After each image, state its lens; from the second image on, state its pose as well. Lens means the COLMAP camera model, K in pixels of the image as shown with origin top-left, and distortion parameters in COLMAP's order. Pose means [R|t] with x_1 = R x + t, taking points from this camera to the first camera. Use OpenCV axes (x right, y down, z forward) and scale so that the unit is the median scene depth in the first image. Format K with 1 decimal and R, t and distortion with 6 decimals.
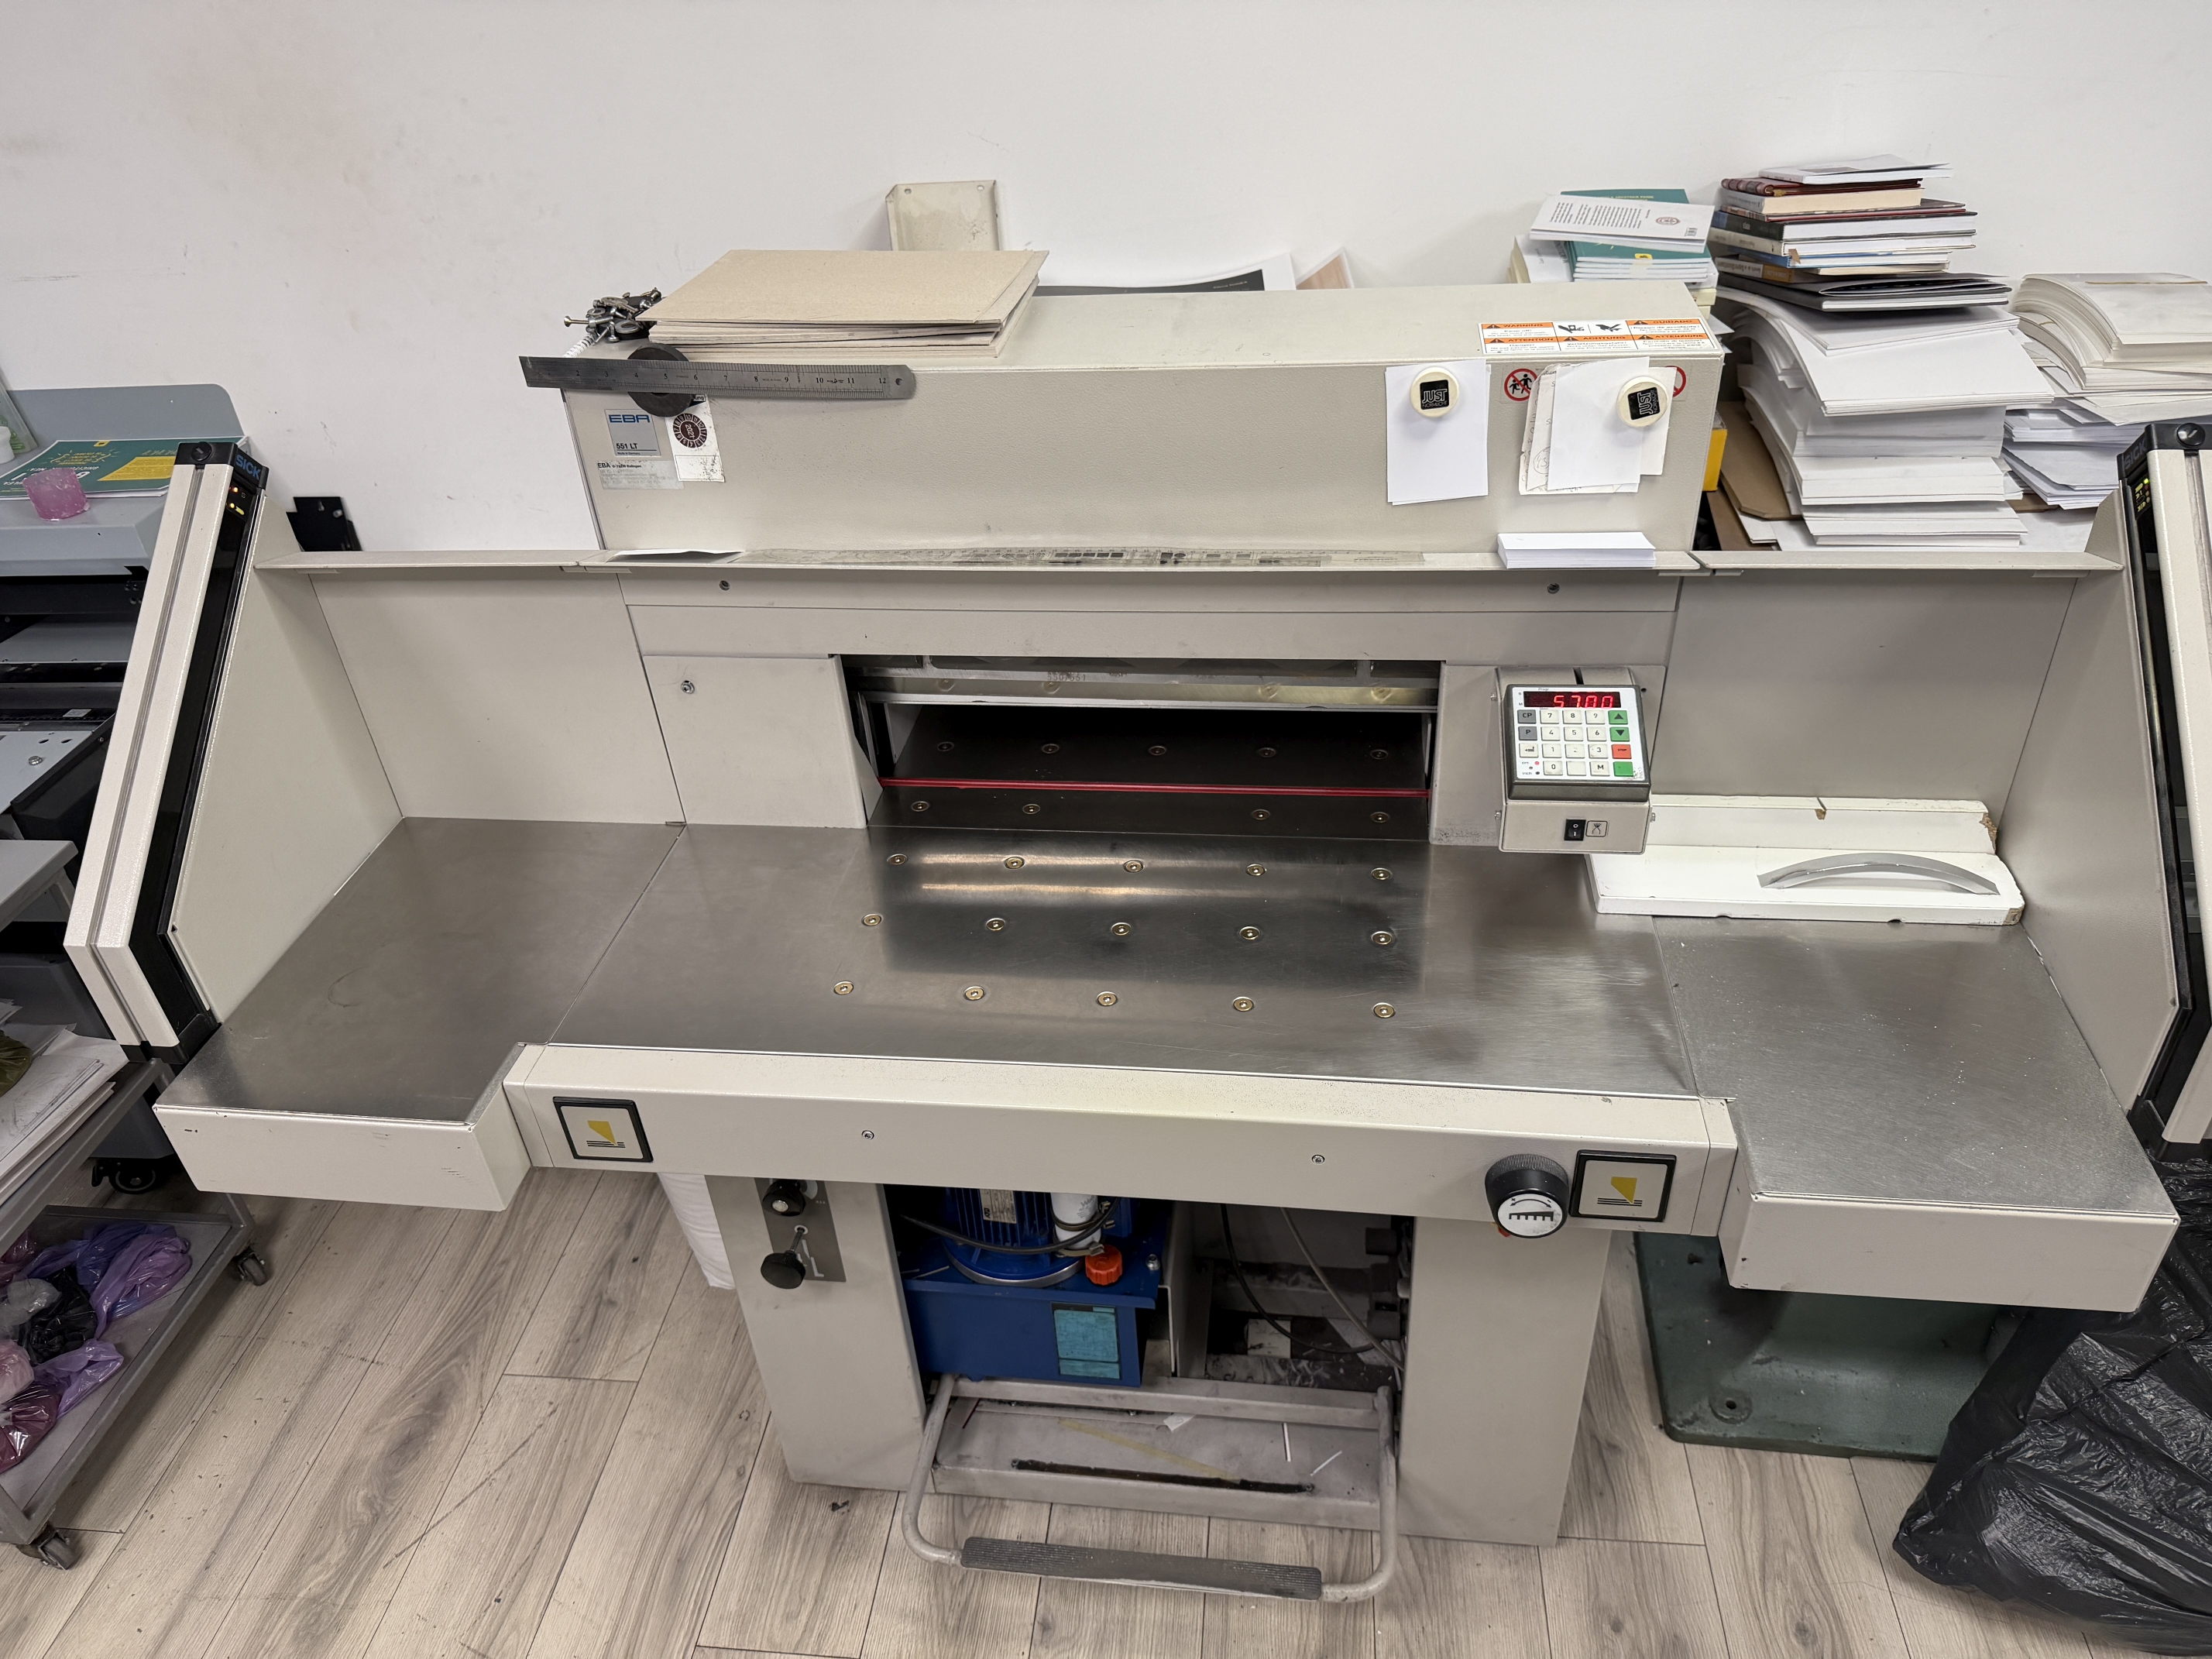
lens RADIAL K [[1574.0, 0, 1103.2], [0, 1574.0, 831.3], [0, 0, 1]] dist [0.026855, -0.039203]
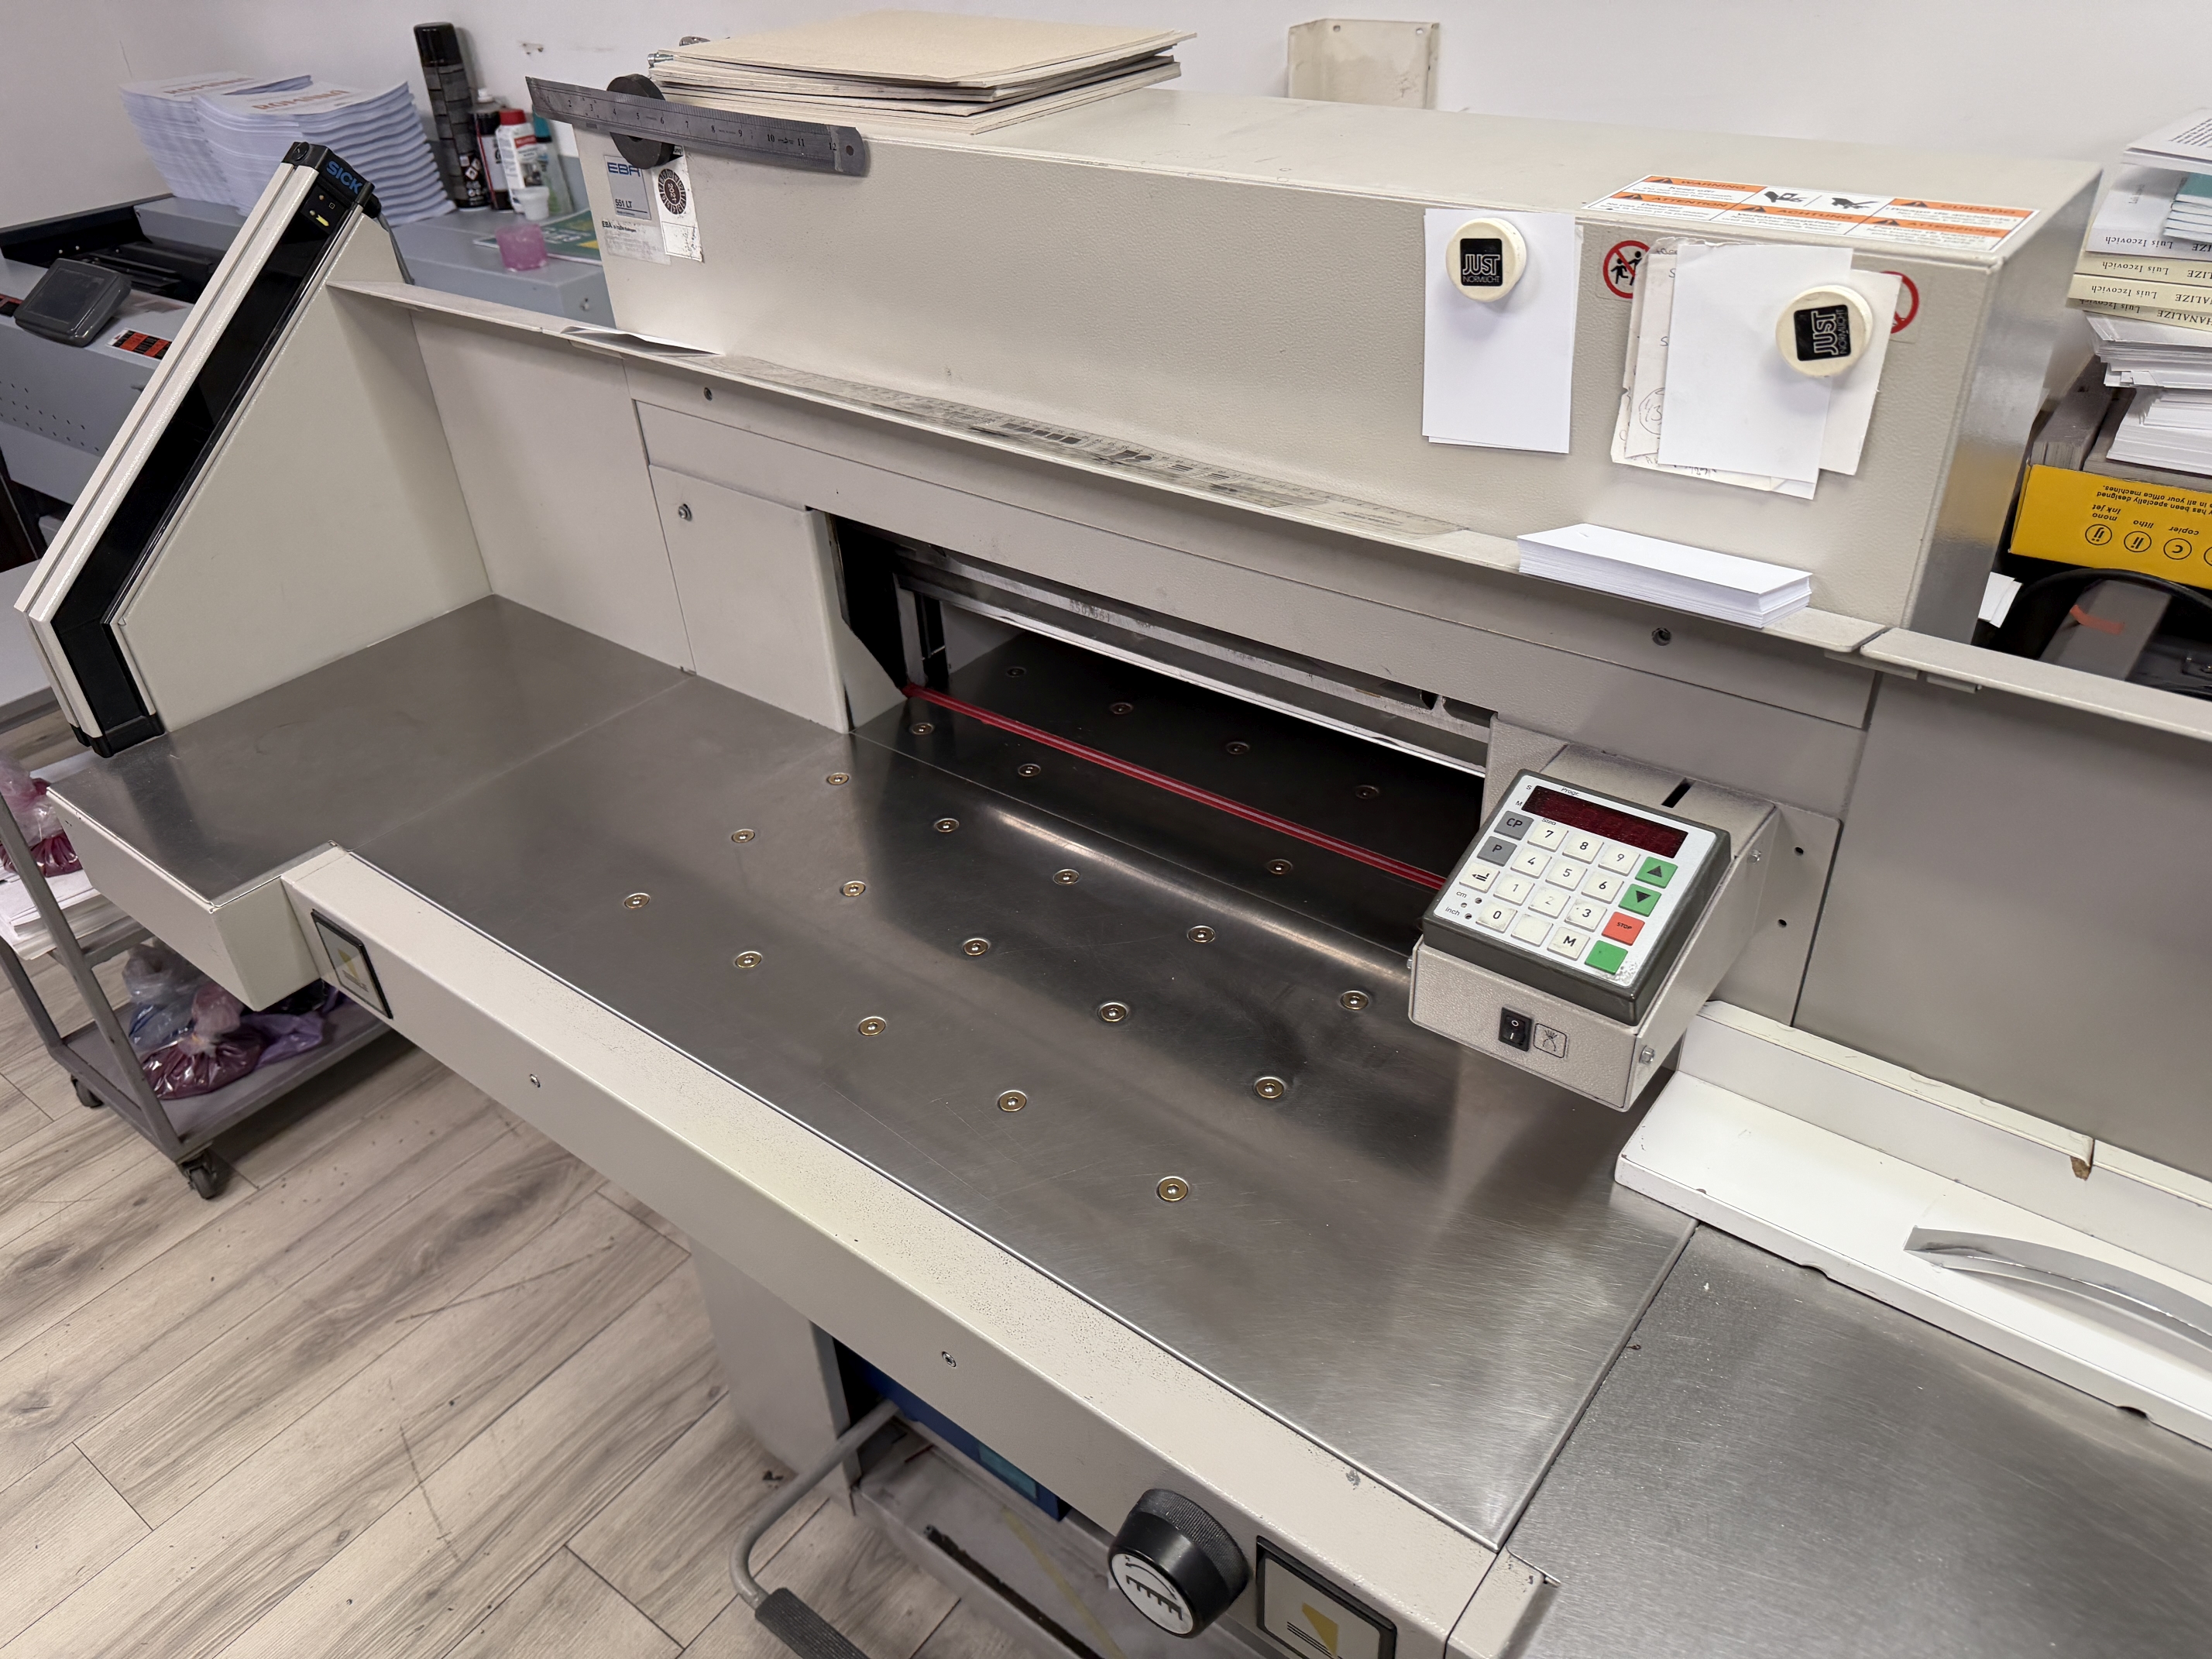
lens RADIAL K [[1574.0, 0, 1096.8], [0, 1574.0, 815.8], [0, 0, 1]] dist [0.026855, -0.039203]
pose [[0.860171, 0.295149, -0.415924, 0.280142], [-0.289331, 0.953996, 0.078611, -0.056634], [0.419992, 0.052721, 0.905995, 0.283031]]
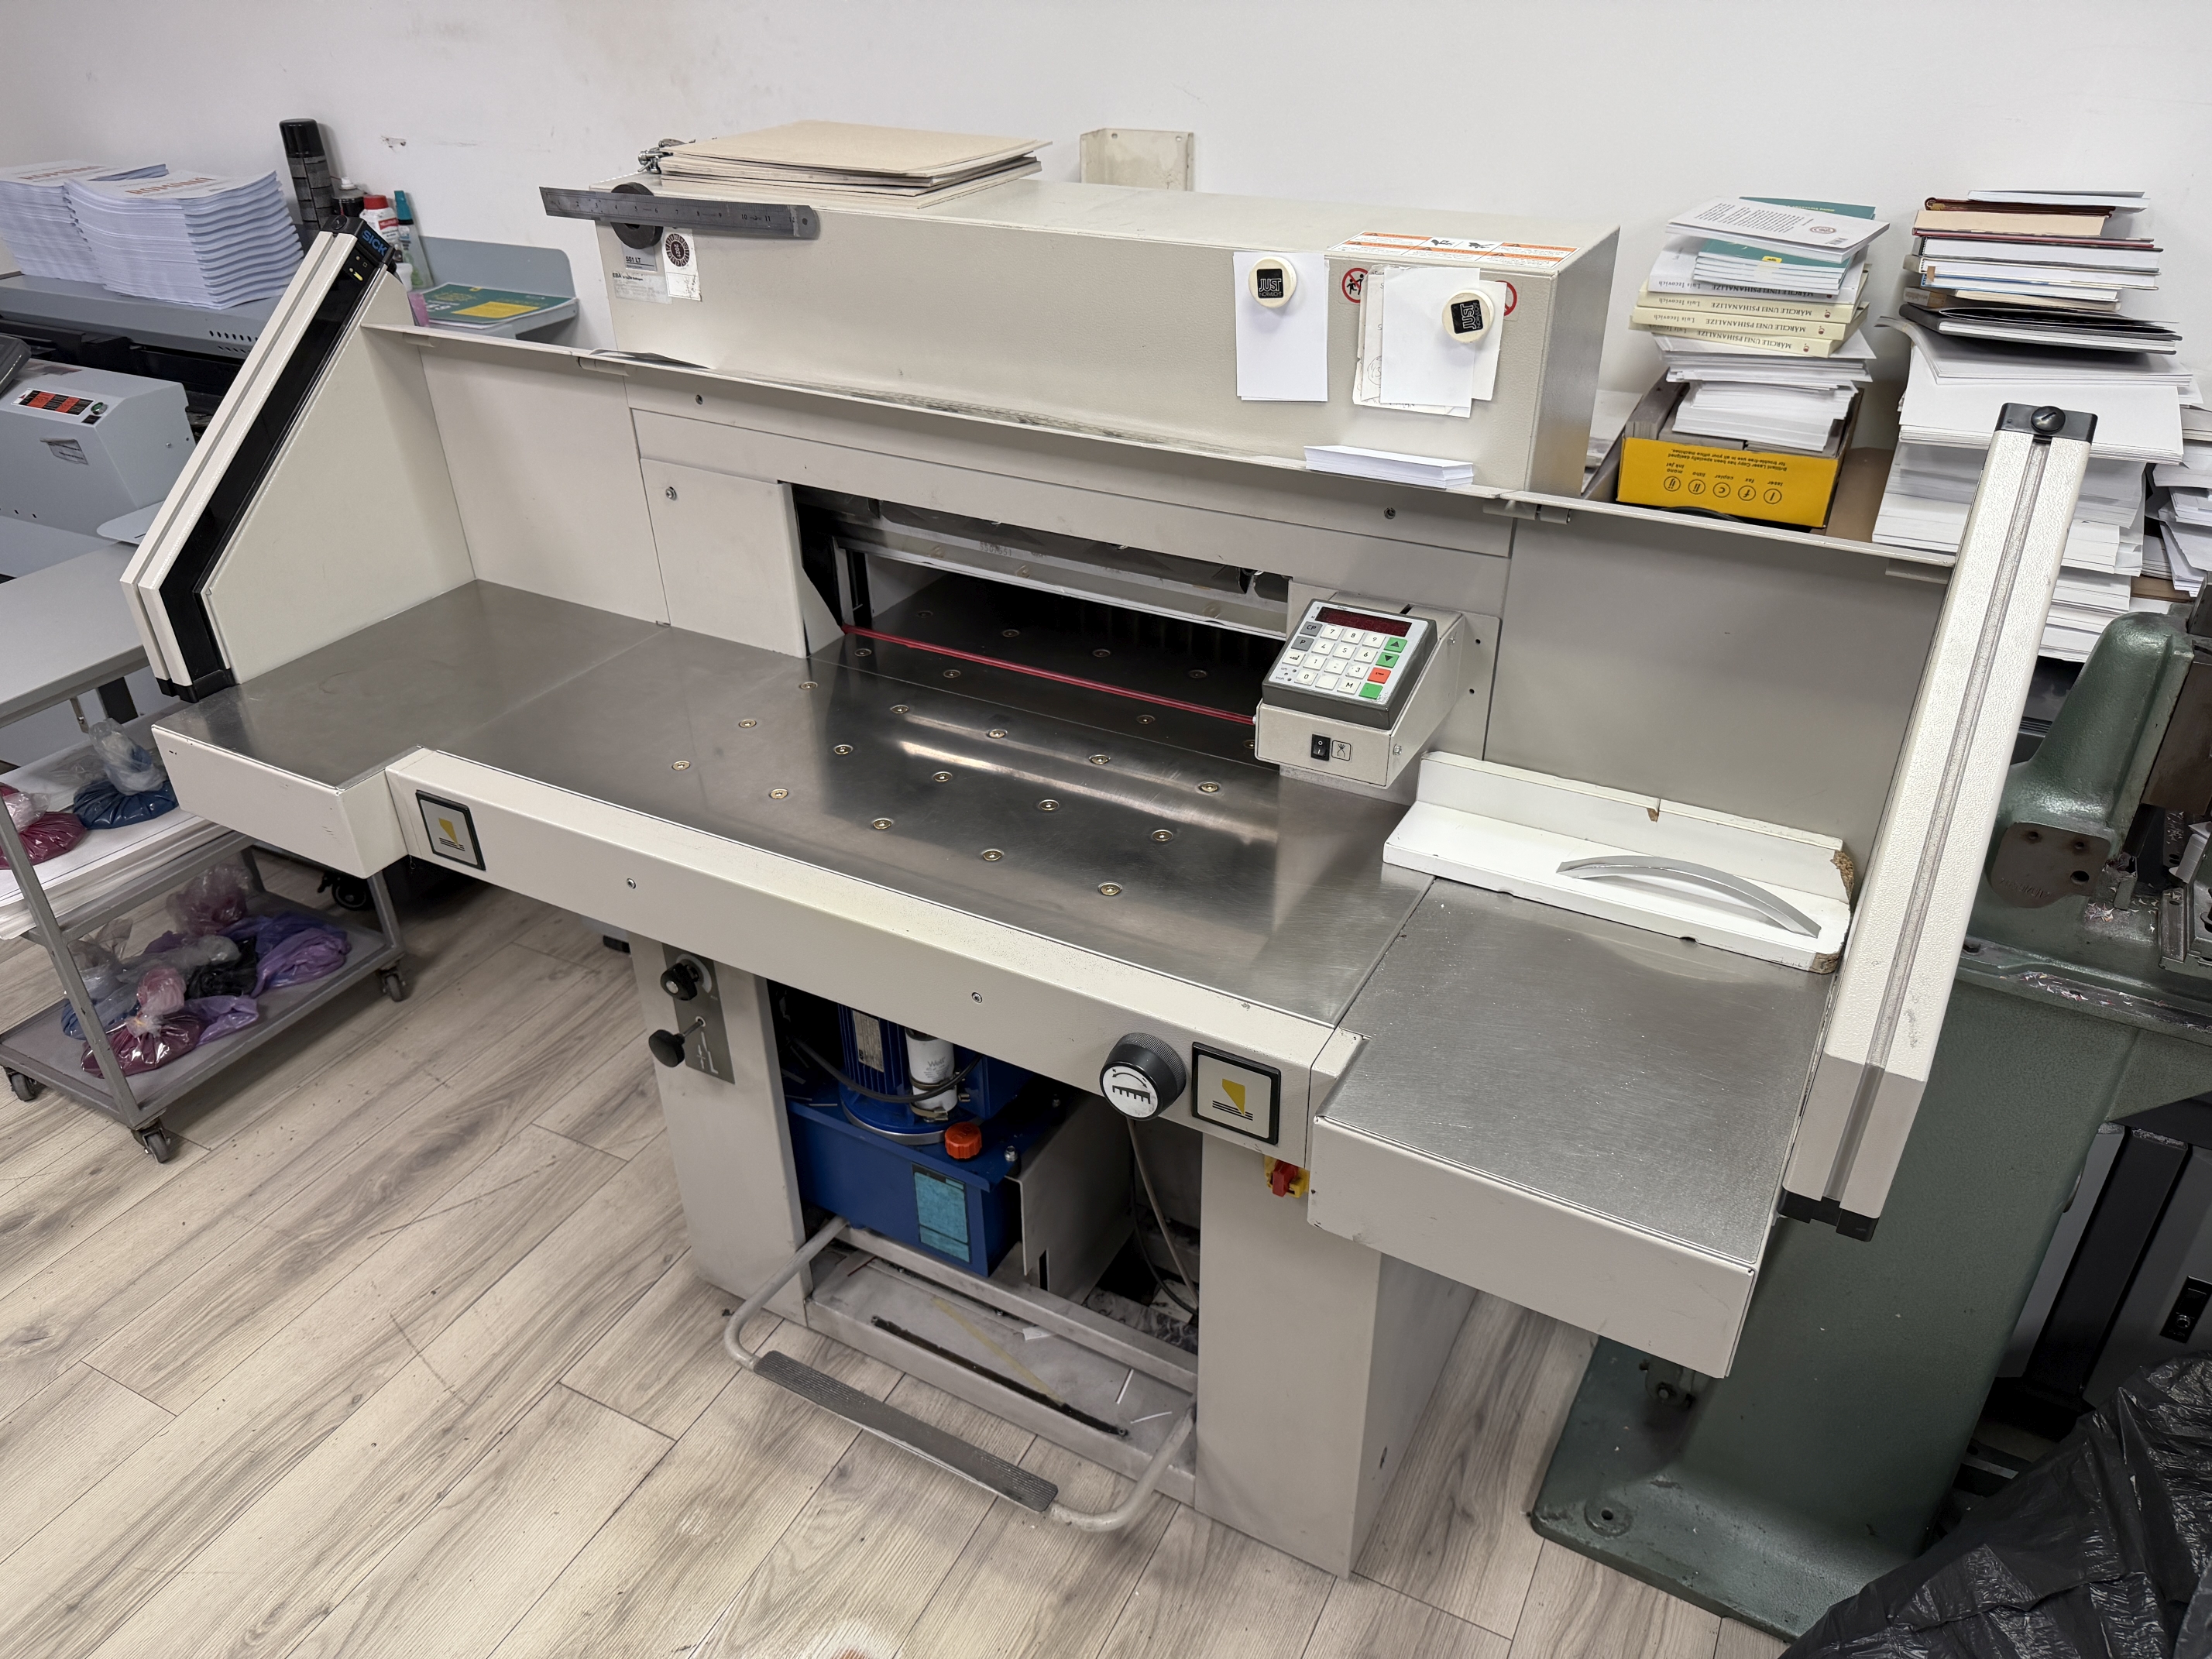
lens RADIAL K [[1574.0, 0, 1096.7], [0, 1574.0, 828.8], [0, 0, 1]] dist [0.026855, -0.039203]
pose [[0.930168, 0.225969, -0.289355, 0.334345], [-0.237251, 0.971440, -0.004035, 0.061401], [0.280179, 0.072403, 0.957213, 0.028592]]
